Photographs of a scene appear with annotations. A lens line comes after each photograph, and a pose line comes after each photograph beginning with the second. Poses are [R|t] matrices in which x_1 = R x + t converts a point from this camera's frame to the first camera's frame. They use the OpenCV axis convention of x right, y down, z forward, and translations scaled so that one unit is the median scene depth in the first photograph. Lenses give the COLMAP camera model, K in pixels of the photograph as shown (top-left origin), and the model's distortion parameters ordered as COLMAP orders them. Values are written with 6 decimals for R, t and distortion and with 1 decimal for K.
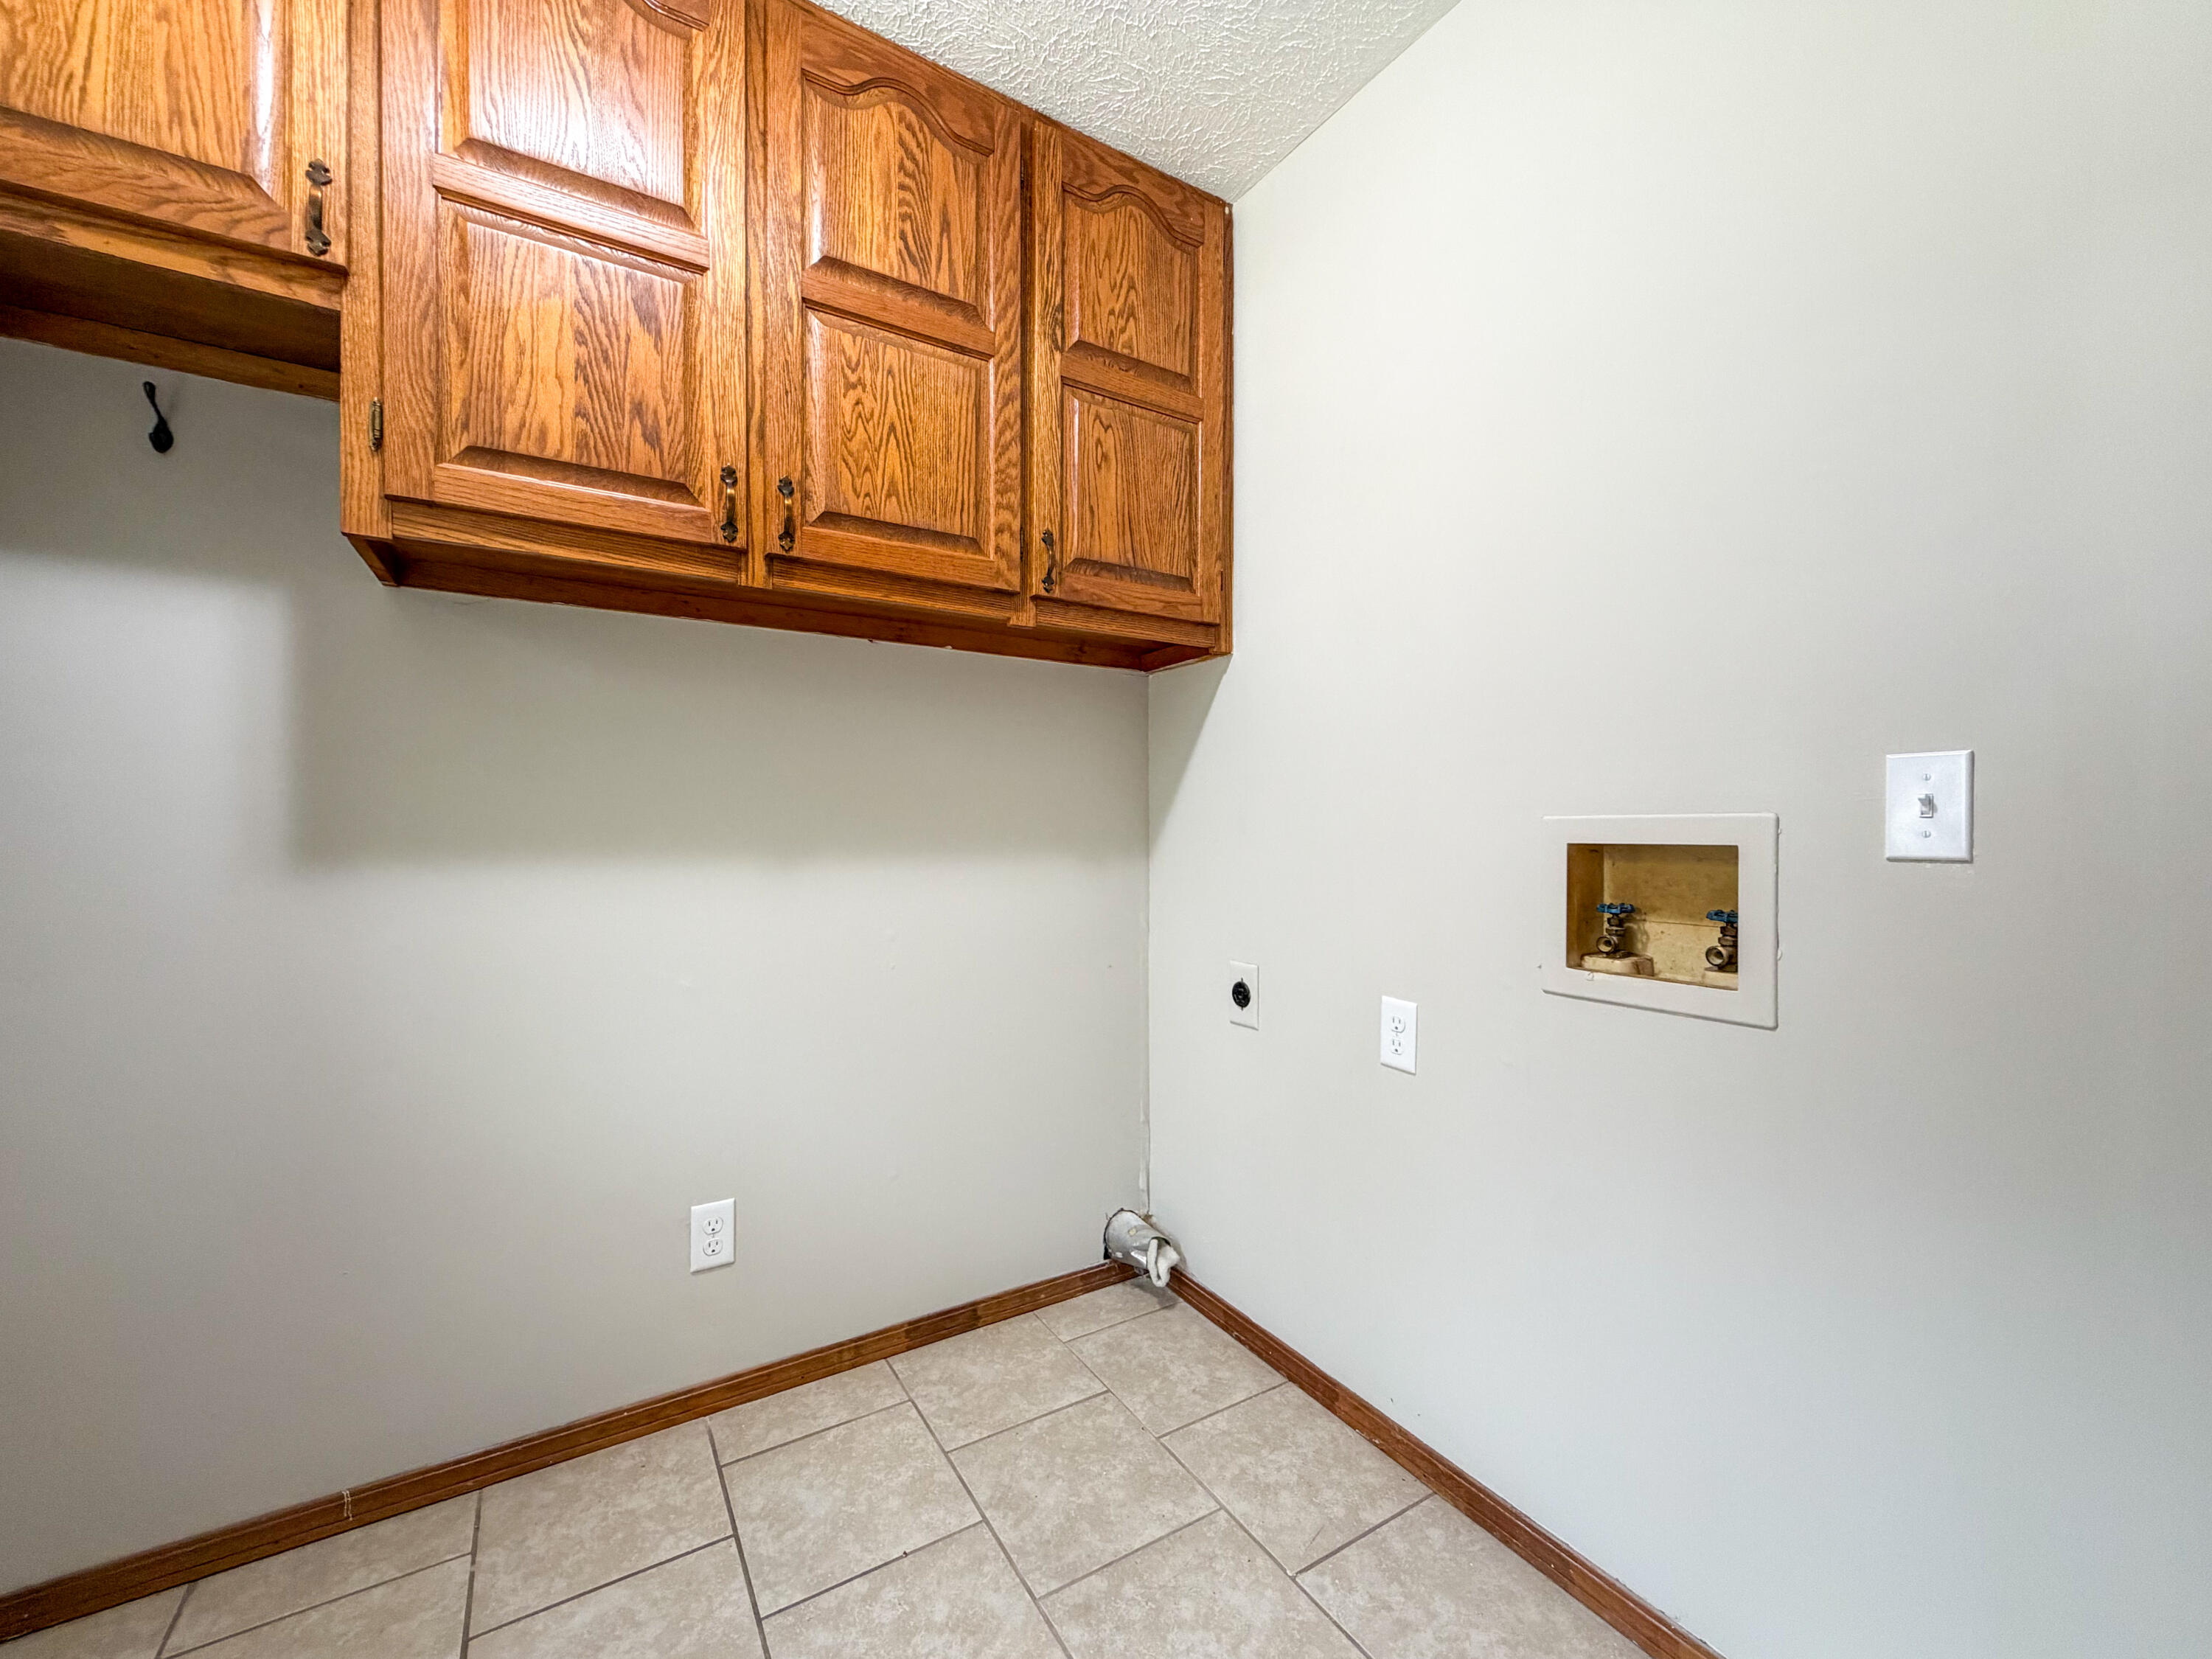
lens RADIAL K [[896.2, 0, 1094.4], [0, 896.2, 827.7], [0, 0, 1]] dist [0.000095, -0.001178]
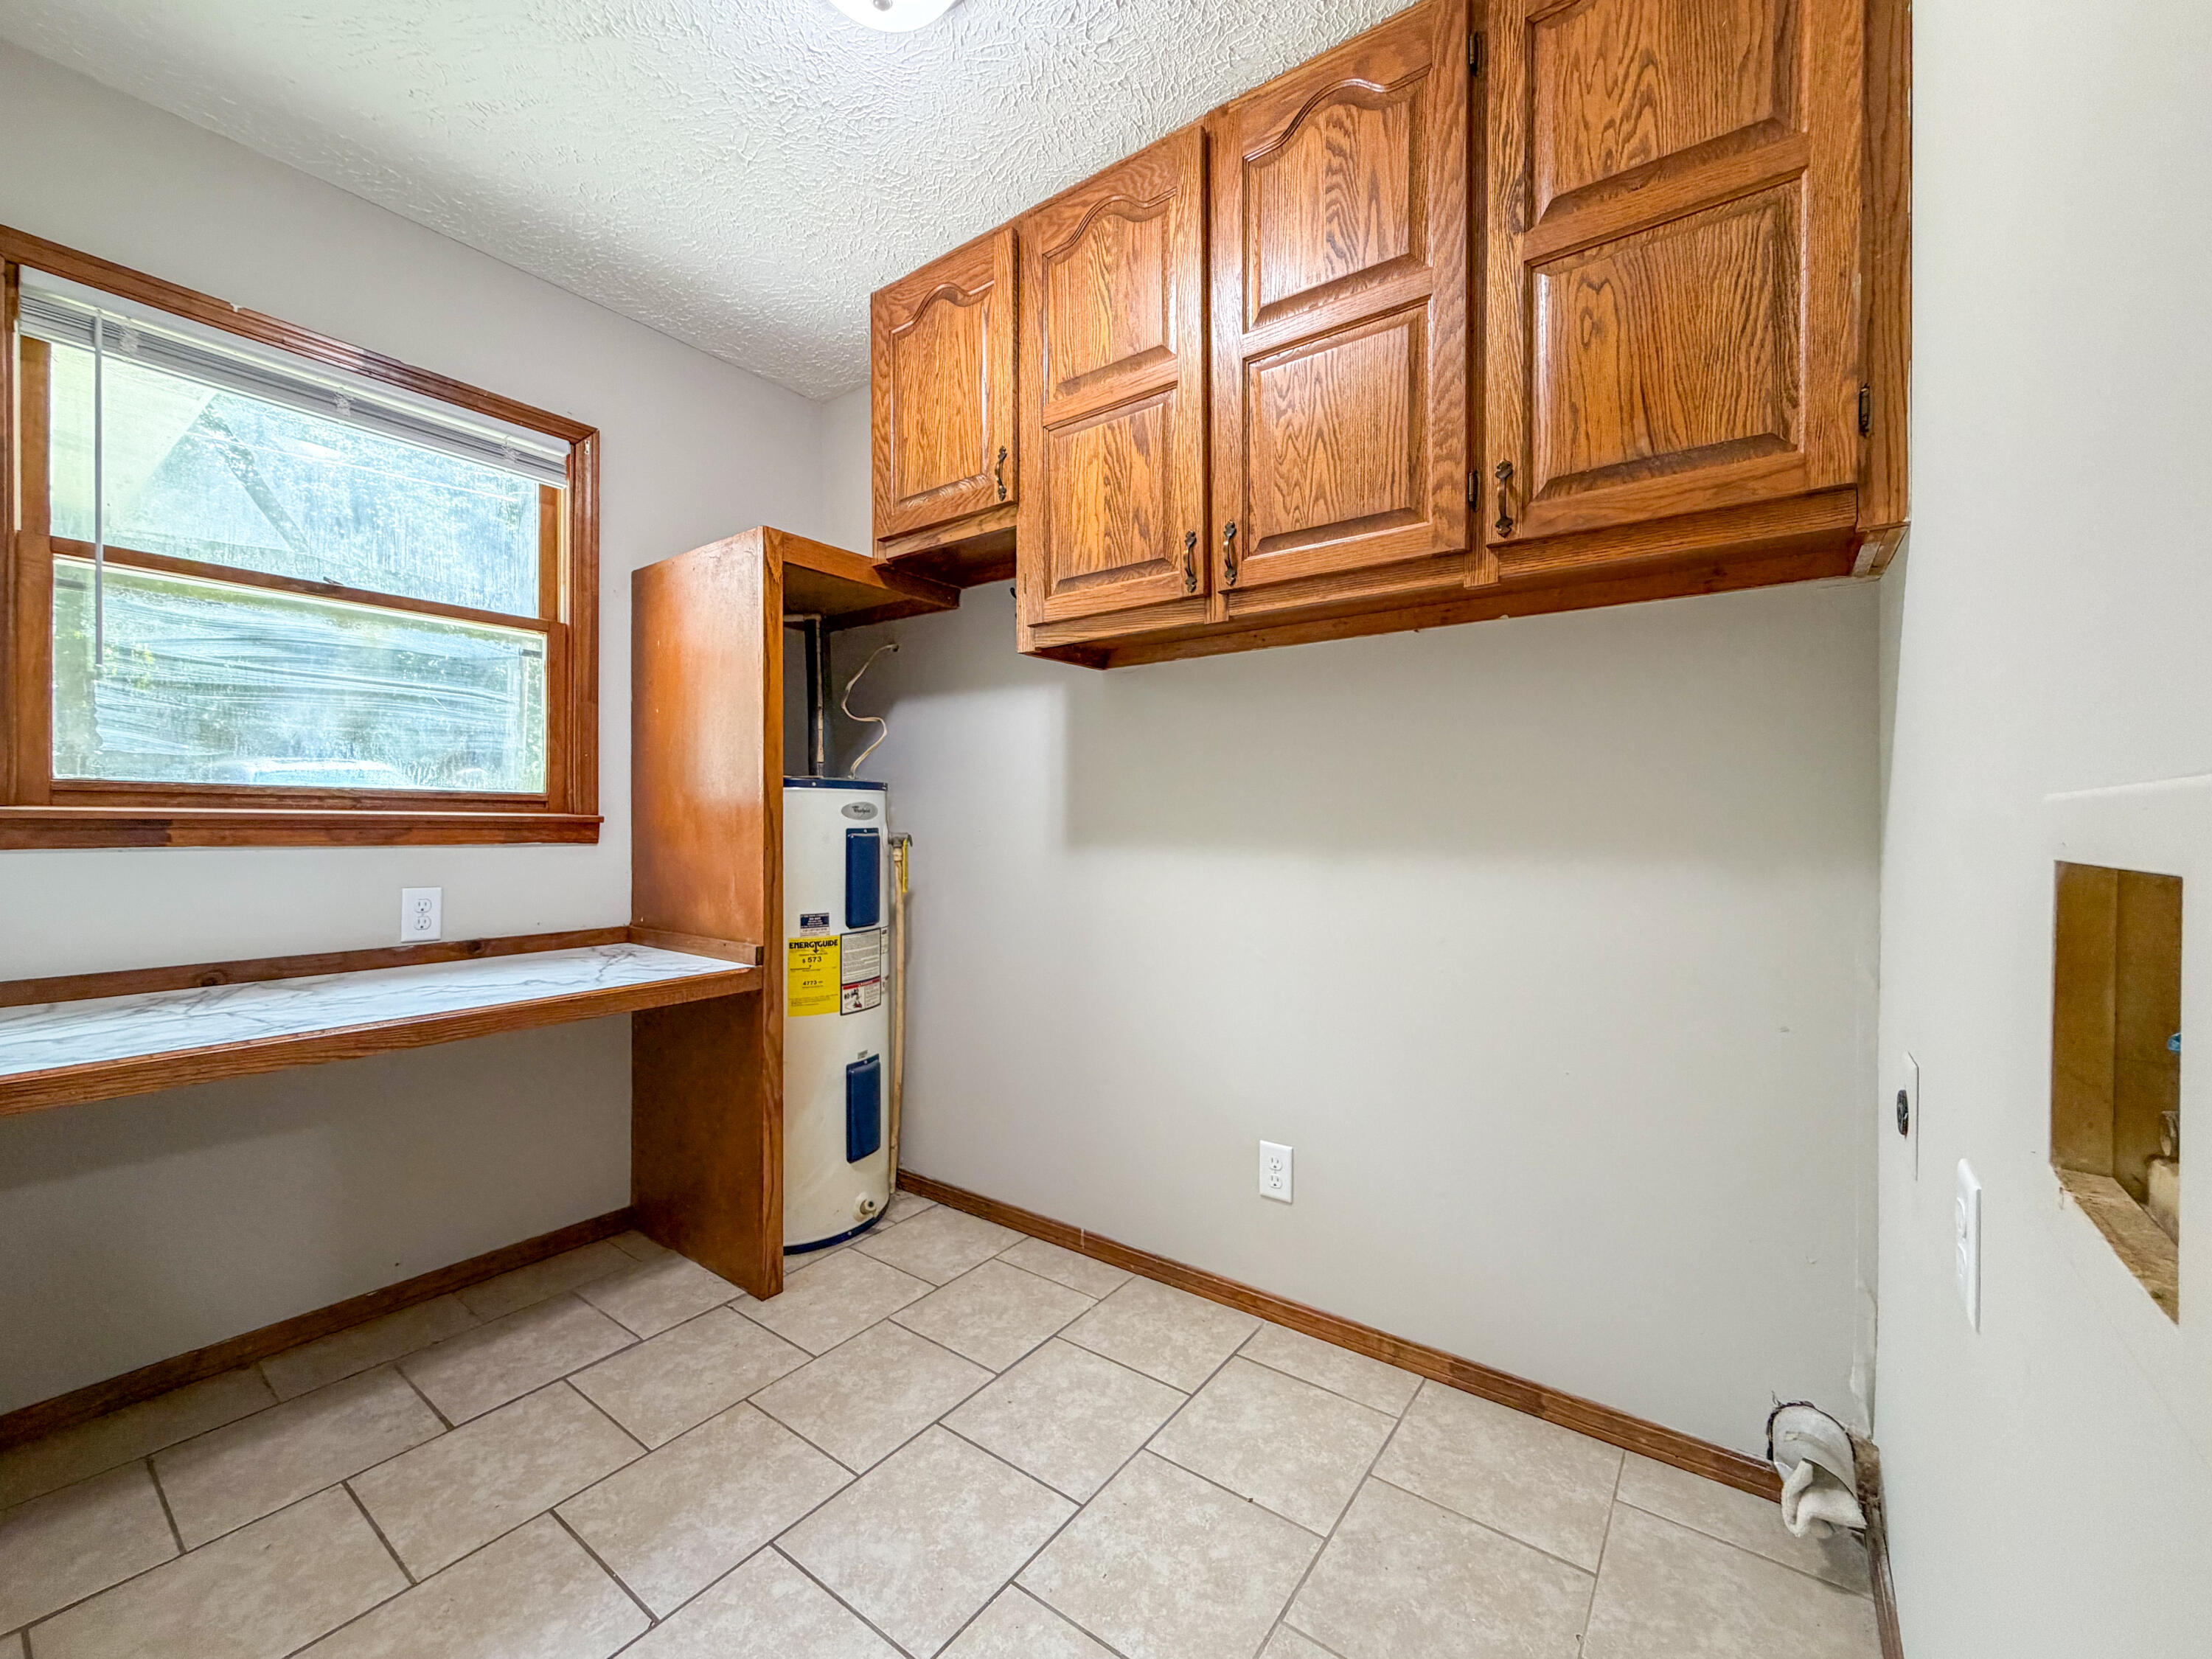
lens RADIAL K [[896.2, 0, 1089.5], [0, 896.2, 828.8], [0, 0, 1]] dist [0.000095, -0.001178]
pose [[0.365340, 0.004987, -0.930861, 0.598997], [-0.002050, 0.999988, 0.004553, 0.002185], [0.930872, 0.000245, 0.365346, 0.359800]]
